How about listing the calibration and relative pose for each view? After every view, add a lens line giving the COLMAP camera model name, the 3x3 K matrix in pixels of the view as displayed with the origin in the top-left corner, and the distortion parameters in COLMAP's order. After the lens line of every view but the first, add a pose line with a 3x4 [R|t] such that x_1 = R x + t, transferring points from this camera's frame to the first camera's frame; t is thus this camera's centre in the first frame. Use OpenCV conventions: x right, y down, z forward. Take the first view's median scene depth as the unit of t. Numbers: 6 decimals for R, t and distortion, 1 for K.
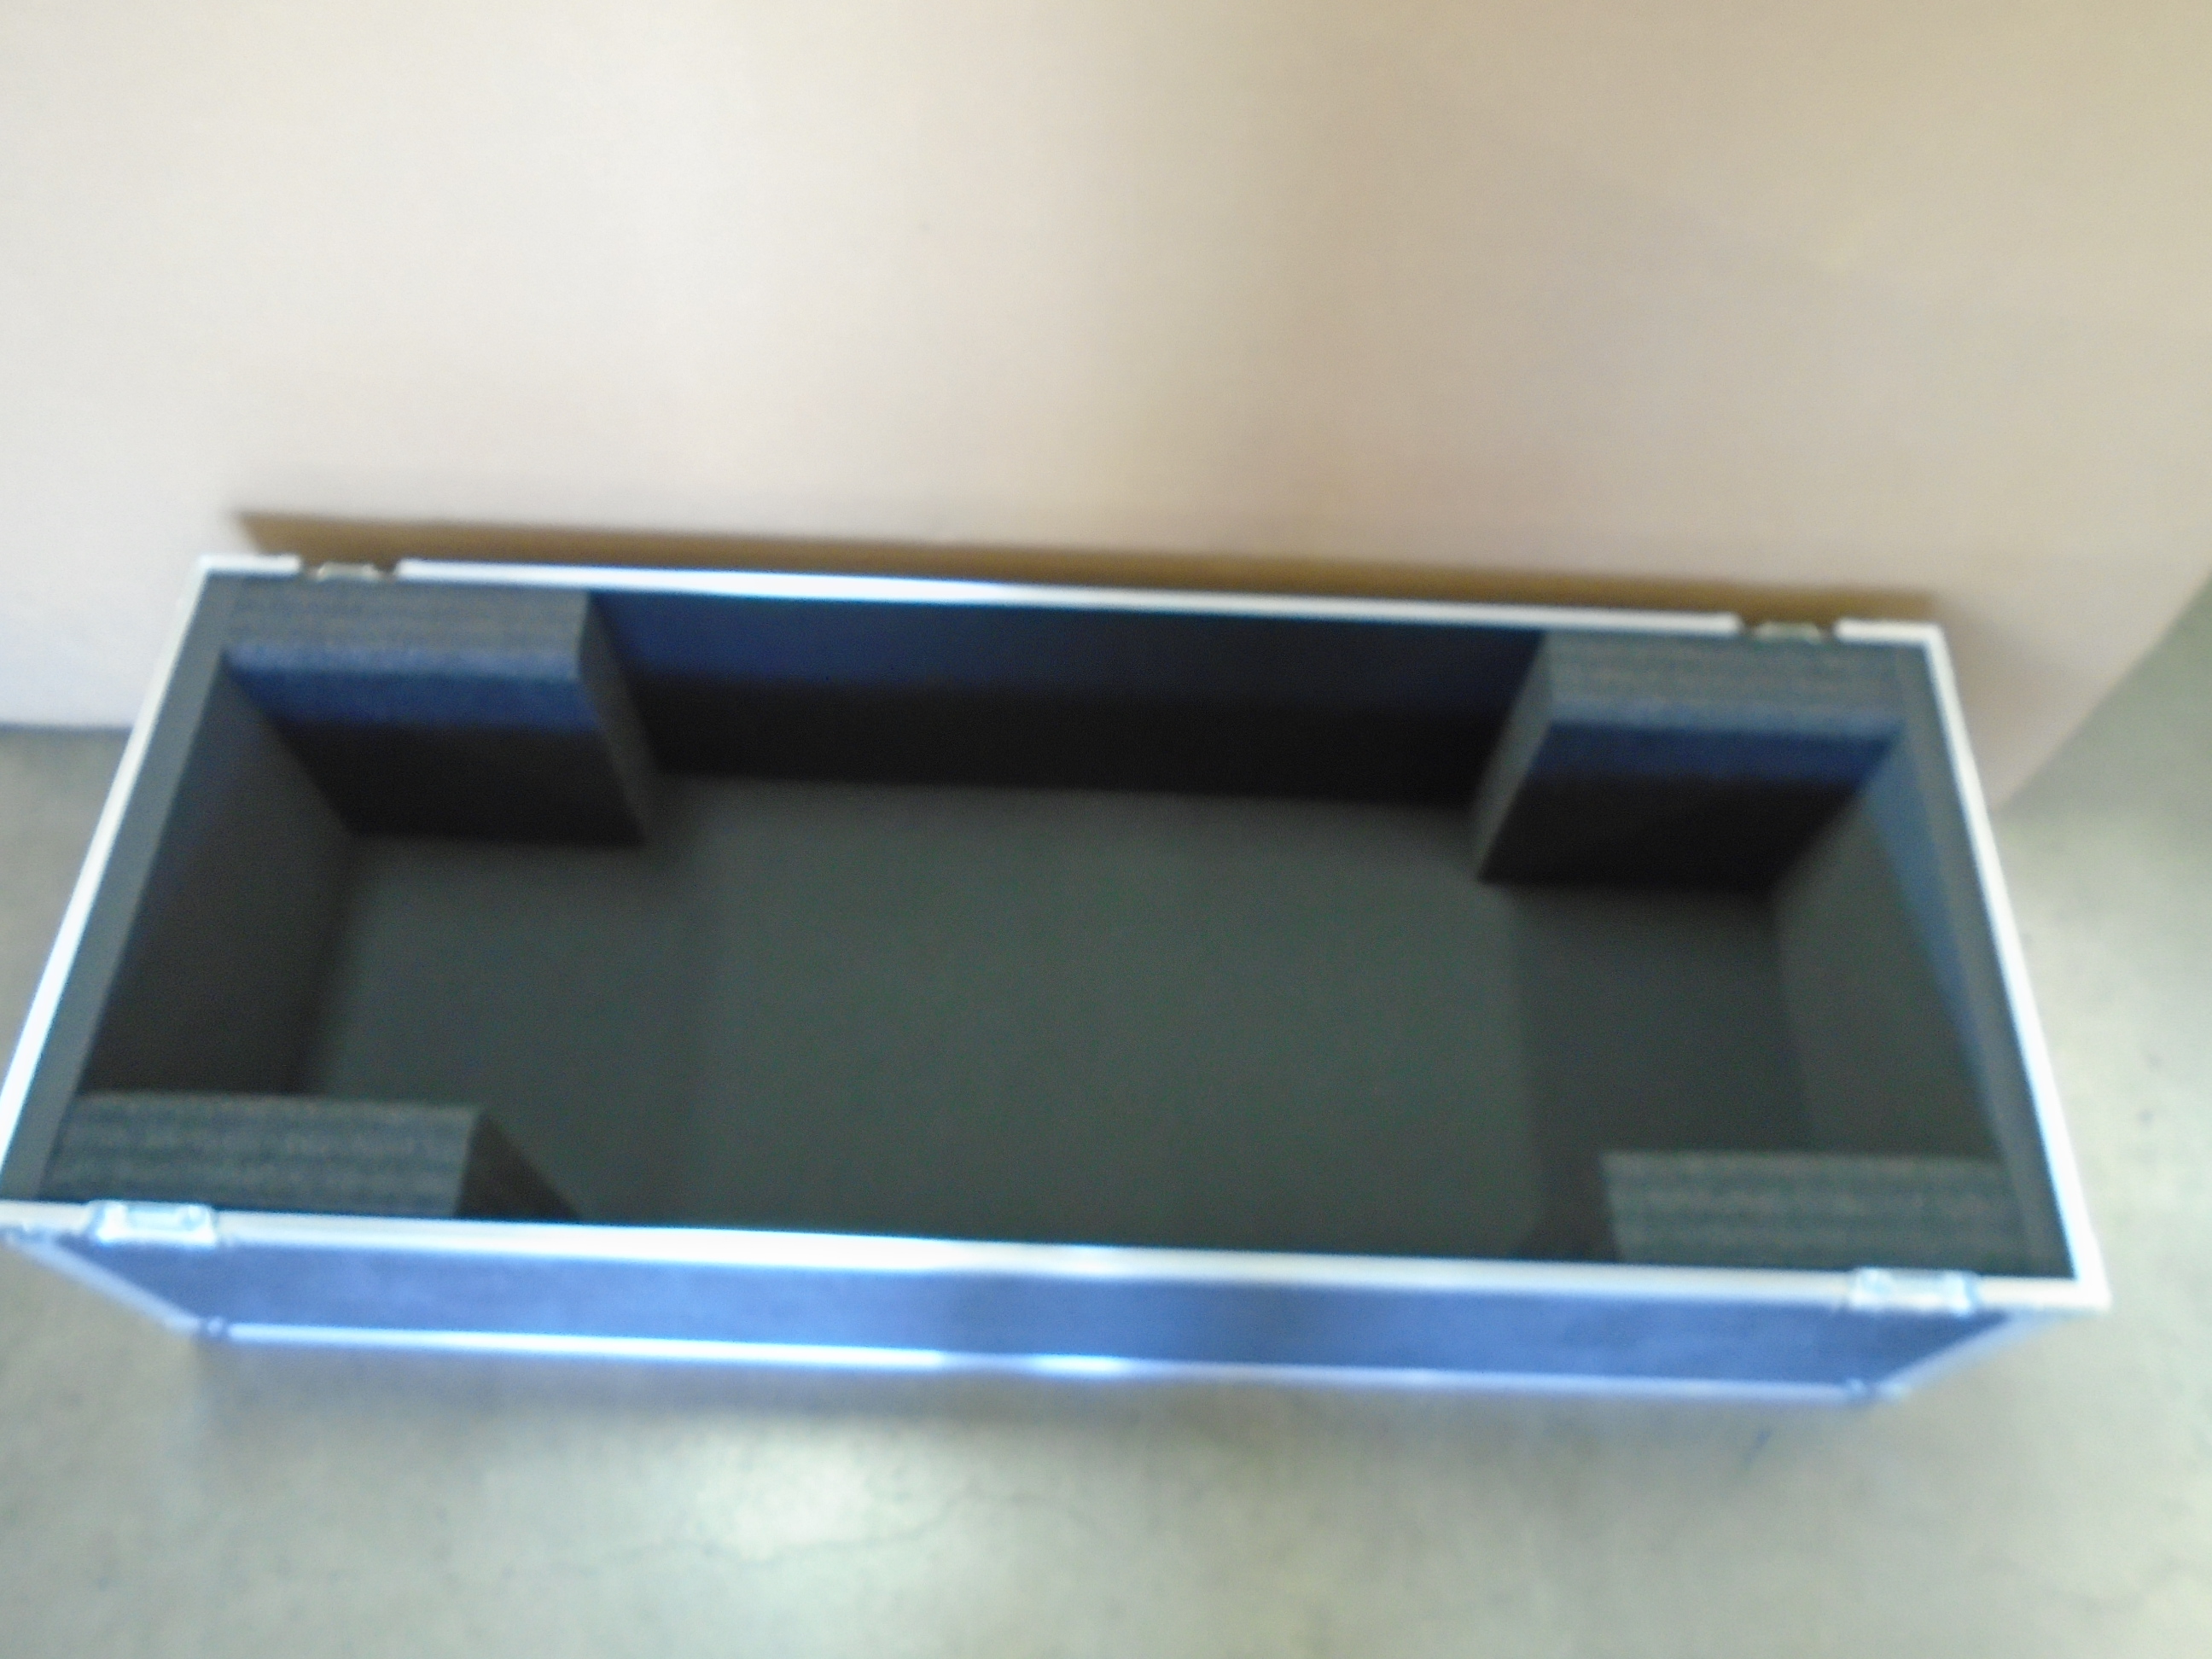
lens RADIAL K [[1695.4, 0, 1106.9], [0, 1695.4, 829.3], [0, 0, 1]] dist [-0.022300, -0.001158]
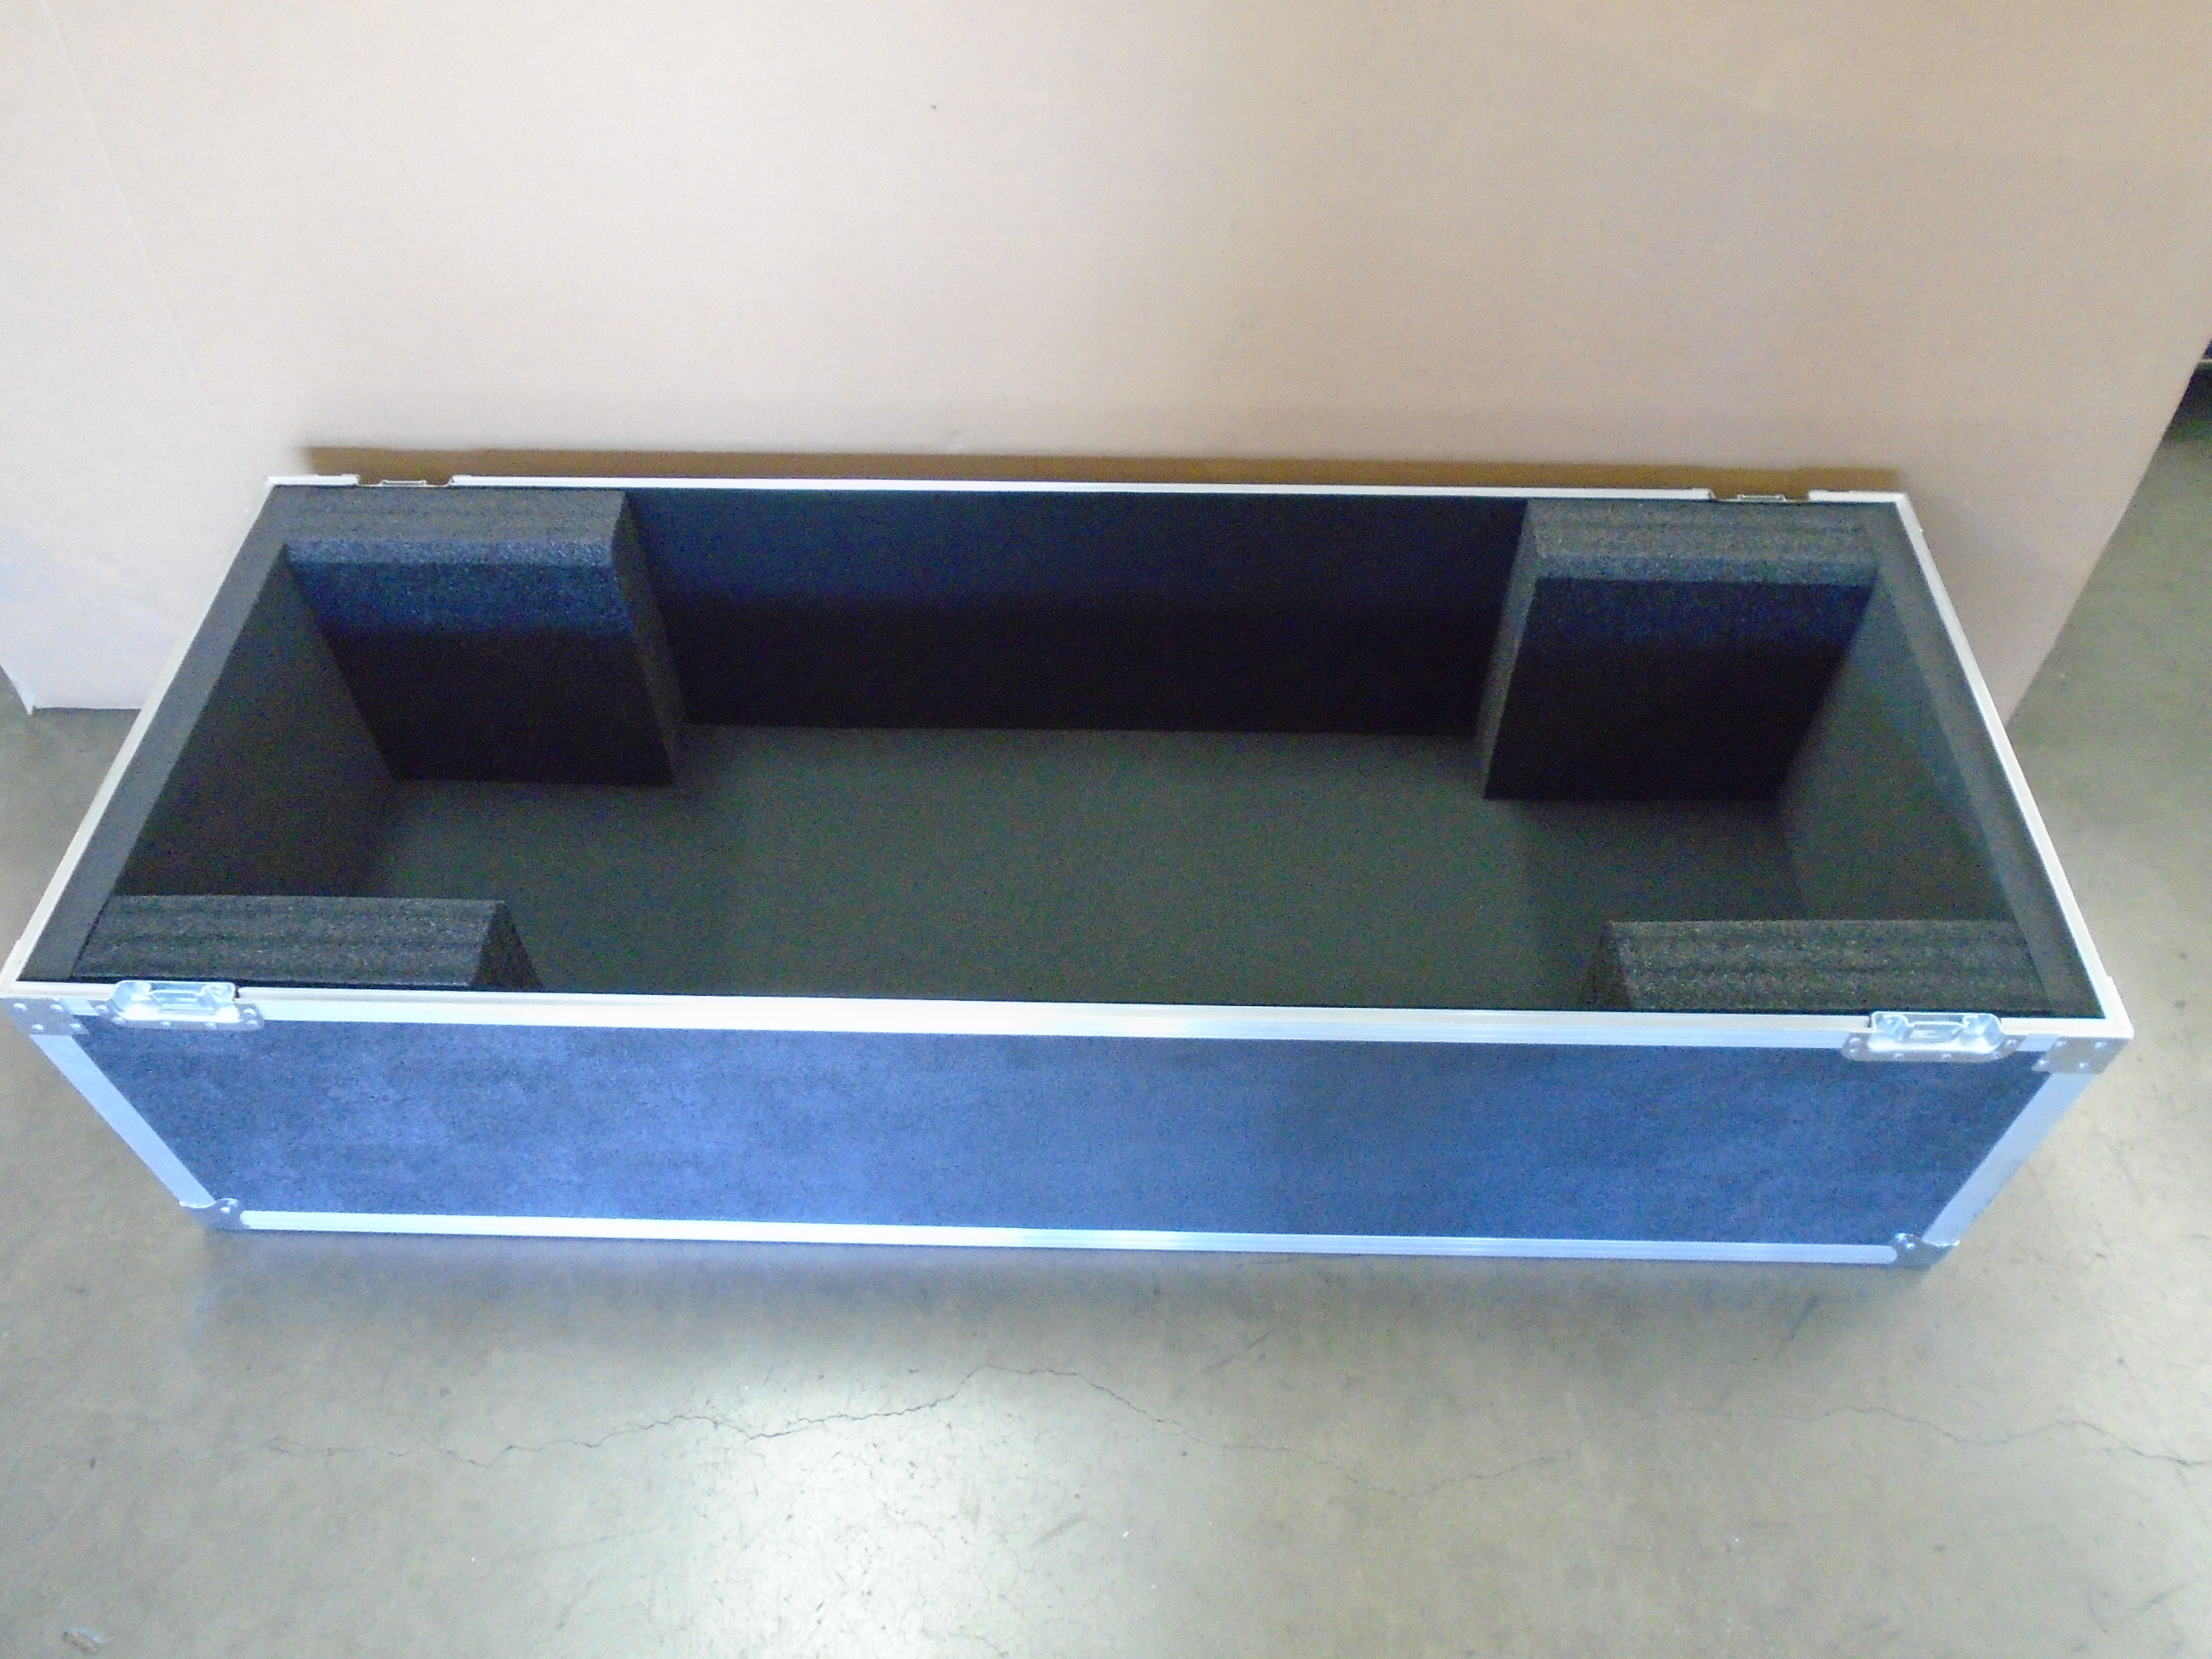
lens RADIAL K [[1695.4, 0, 1094.8], [0, 1695.4, 758.1], [0, 0, 1]] dist [-0.022300, -0.001158]
pose [[0.999346, -0.025529, -0.025590, 0.014334], [0.020376, 0.982611, -0.184553, 0.235103], [0.029857, 0.183911, 0.982489, -0.010738]]
